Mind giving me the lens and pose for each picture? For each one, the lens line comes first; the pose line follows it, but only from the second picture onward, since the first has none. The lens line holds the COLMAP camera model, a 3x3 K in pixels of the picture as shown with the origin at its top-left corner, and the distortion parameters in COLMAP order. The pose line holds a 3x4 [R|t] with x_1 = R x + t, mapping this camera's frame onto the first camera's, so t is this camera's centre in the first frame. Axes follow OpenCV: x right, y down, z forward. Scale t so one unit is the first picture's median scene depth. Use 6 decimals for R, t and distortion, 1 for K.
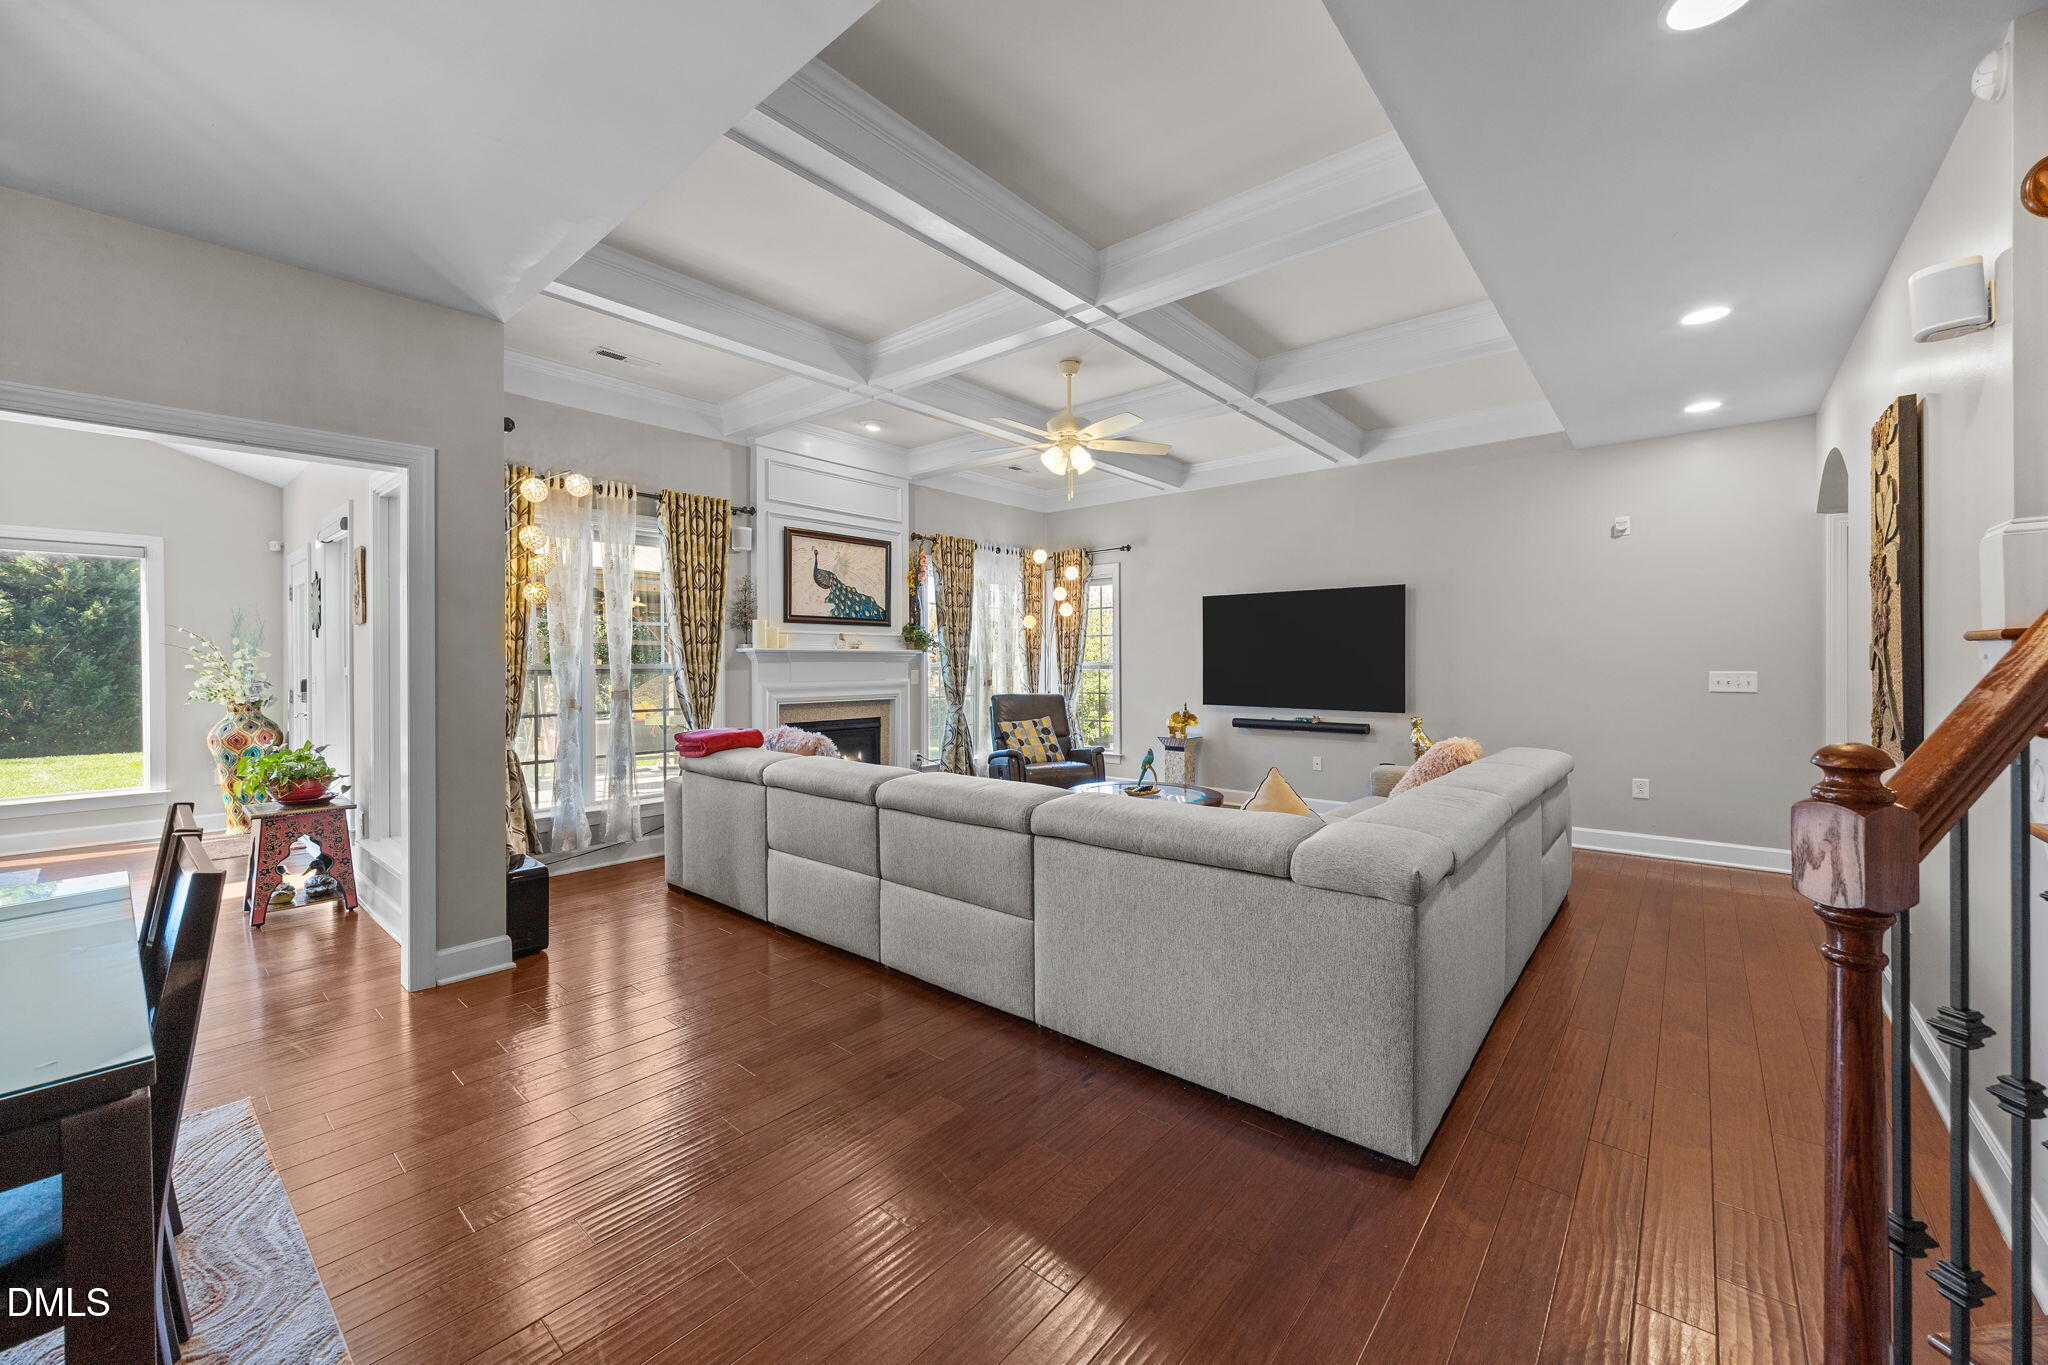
lens RADIAL K [[785.8, 0, 1025.3], [0, 785.8, 666.6], [0, 0, 1]] dist [-0.003153, -0.000063]
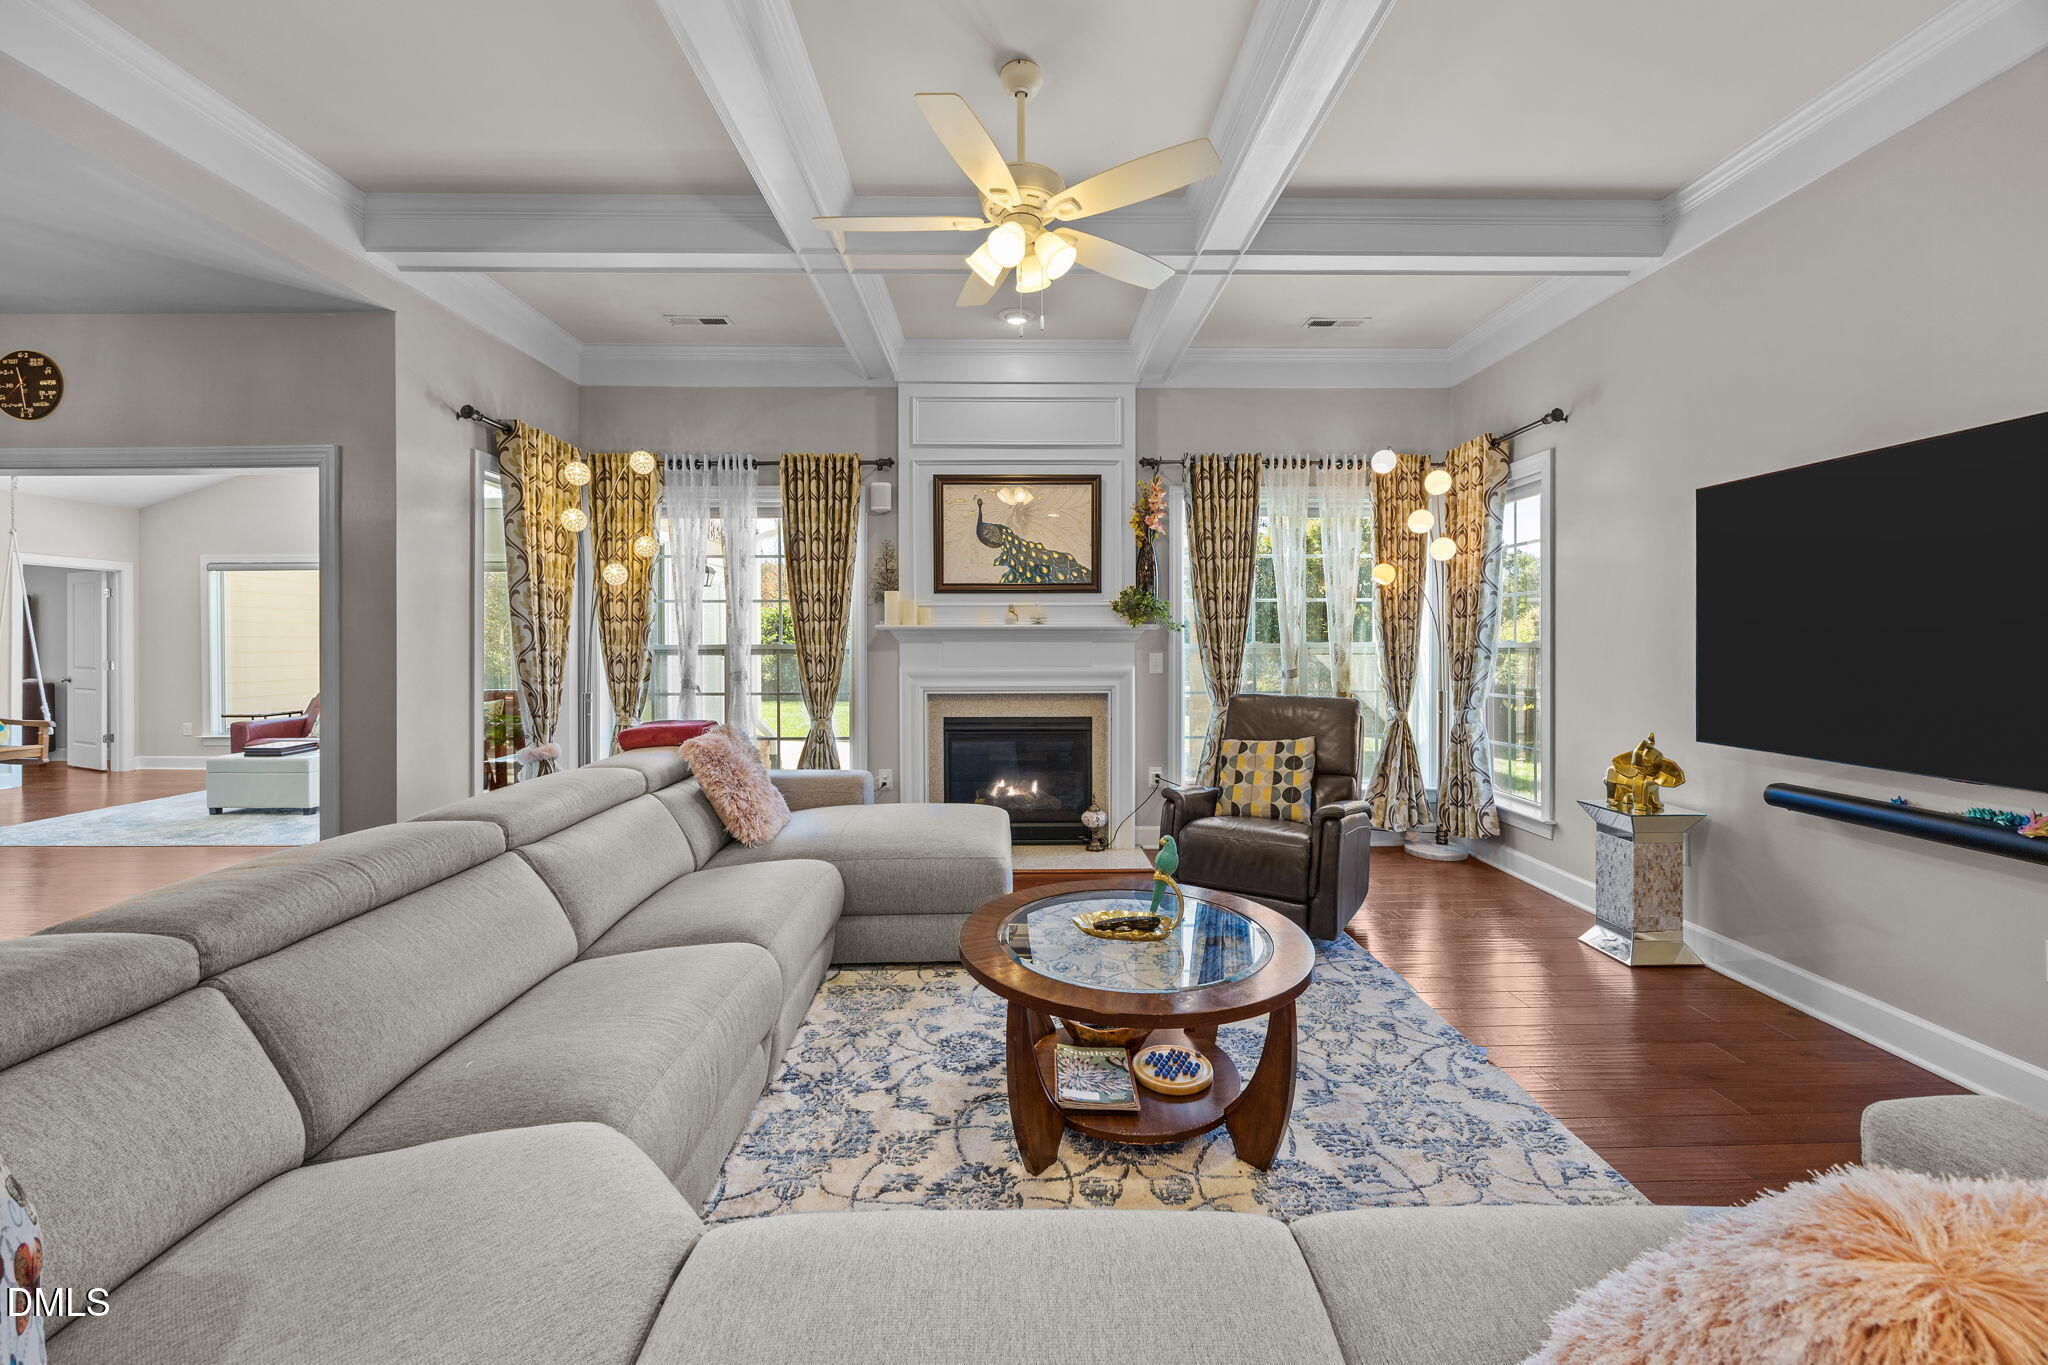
lens RADIAL K [[785.8, 0, 1024.8], [0, 785.8, 649.8], [0, 0, 1]] dist [-0.003153, -0.000063]
pose [[0.660703, 0.008418, -0.750600, 0.320627], [-0.003642, 0.999961, 0.008008, -0.003905], [0.750639, -0.002557, 0.660708, 0.464230]]
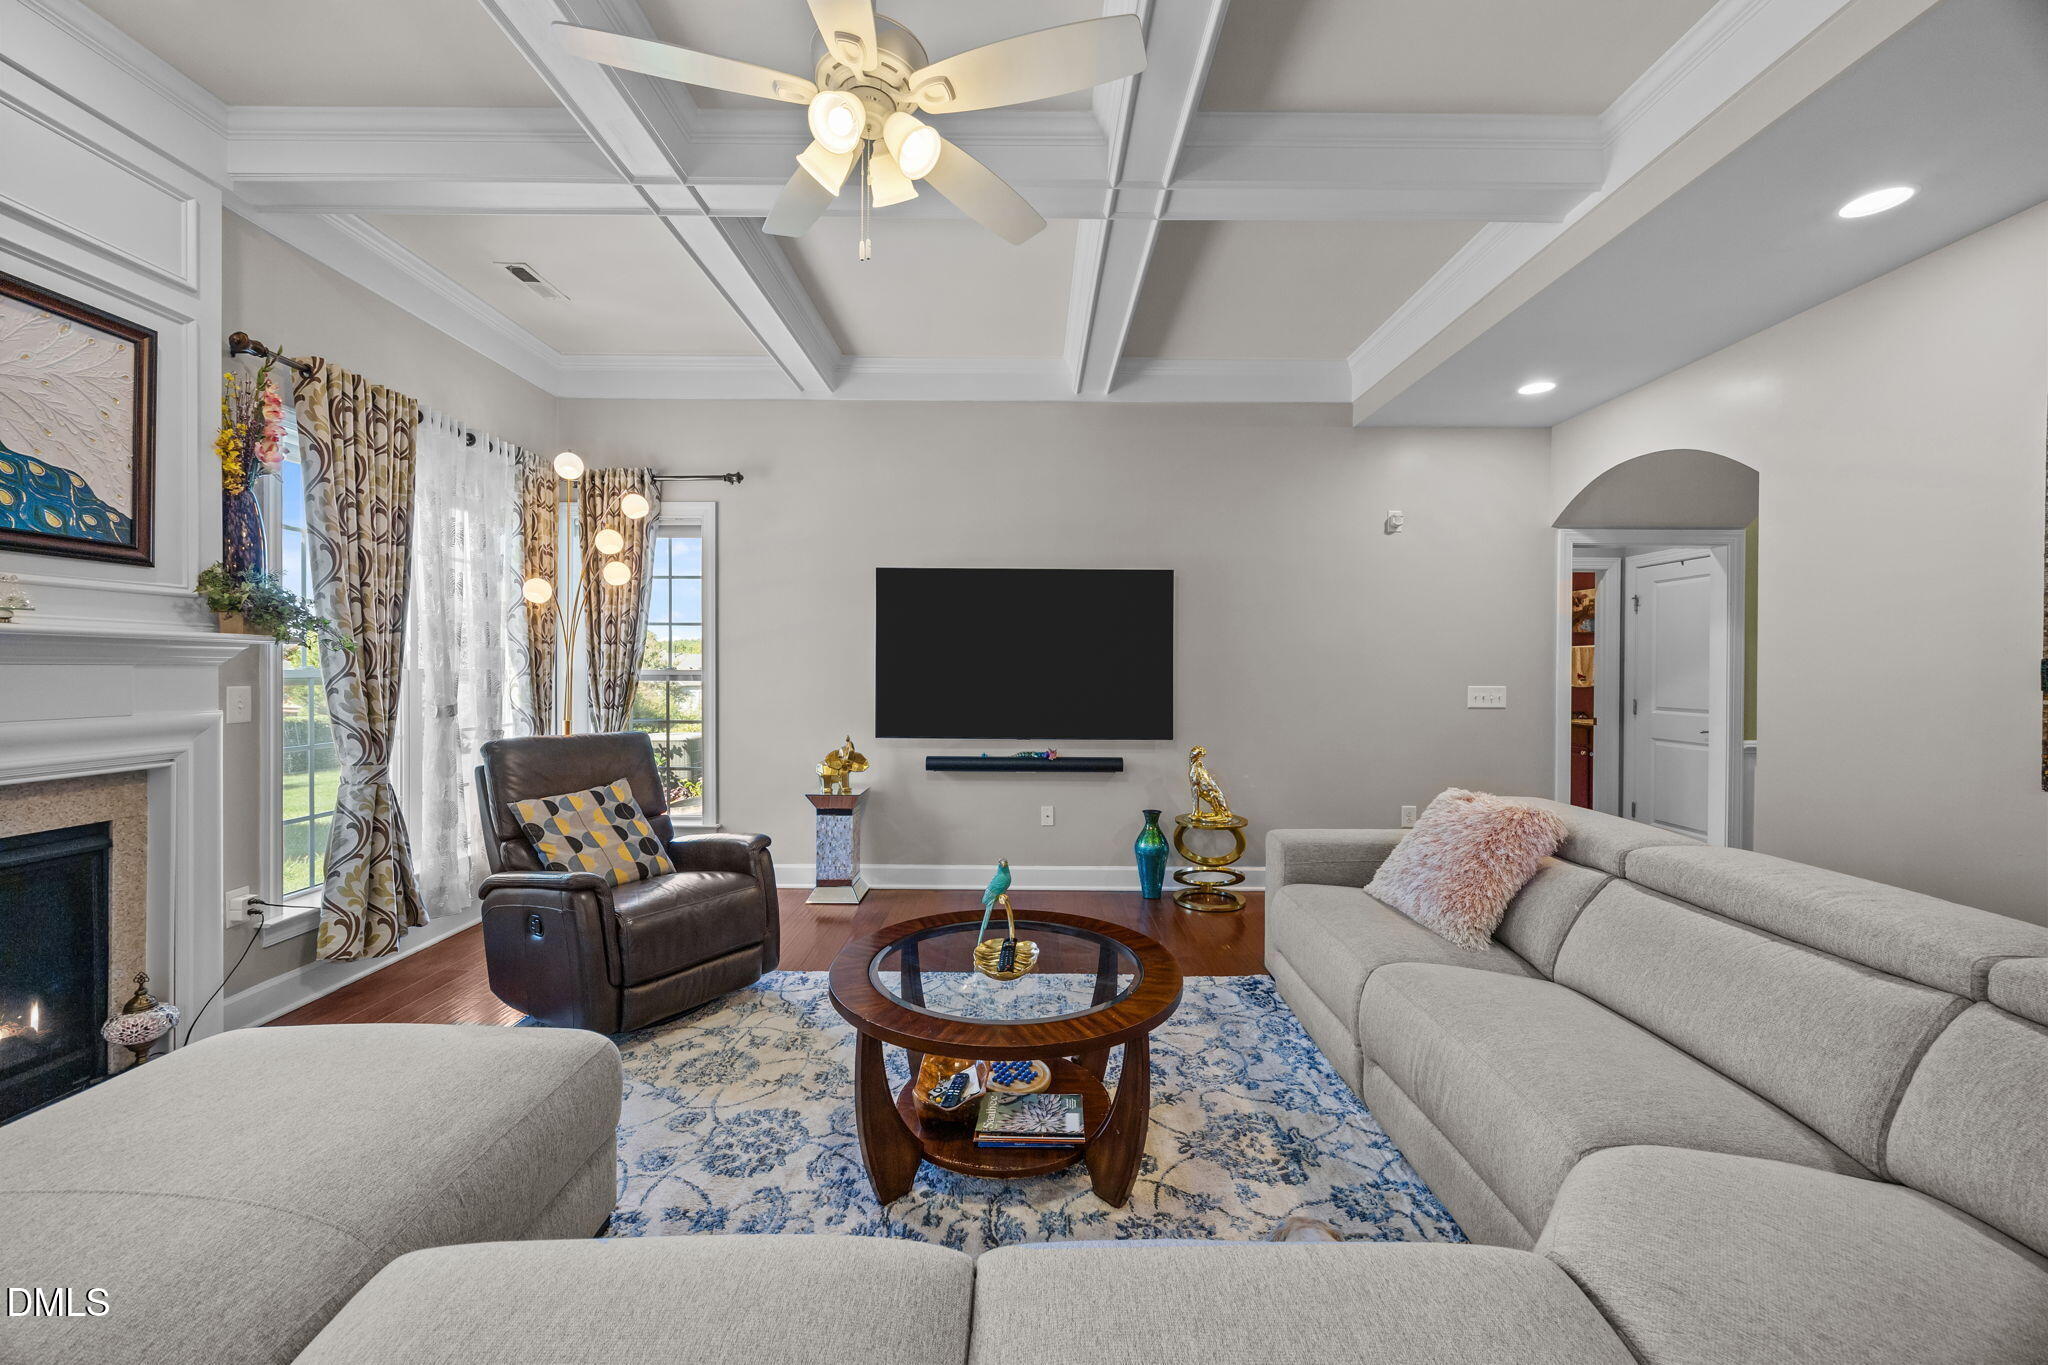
lens RADIAL K [[785.8, 0, 1027.8], [0, 785.8, 675.0], [0, 0, 1]] dist [-0.003153, -0.000063]
pose [[0.763857, 0.003397, 0.645377, -0.095151], [-0.004043, 0.999992, -0.000478, -0.002751], [-0.645373, -0.002244, 0.763864, 0.459298]]
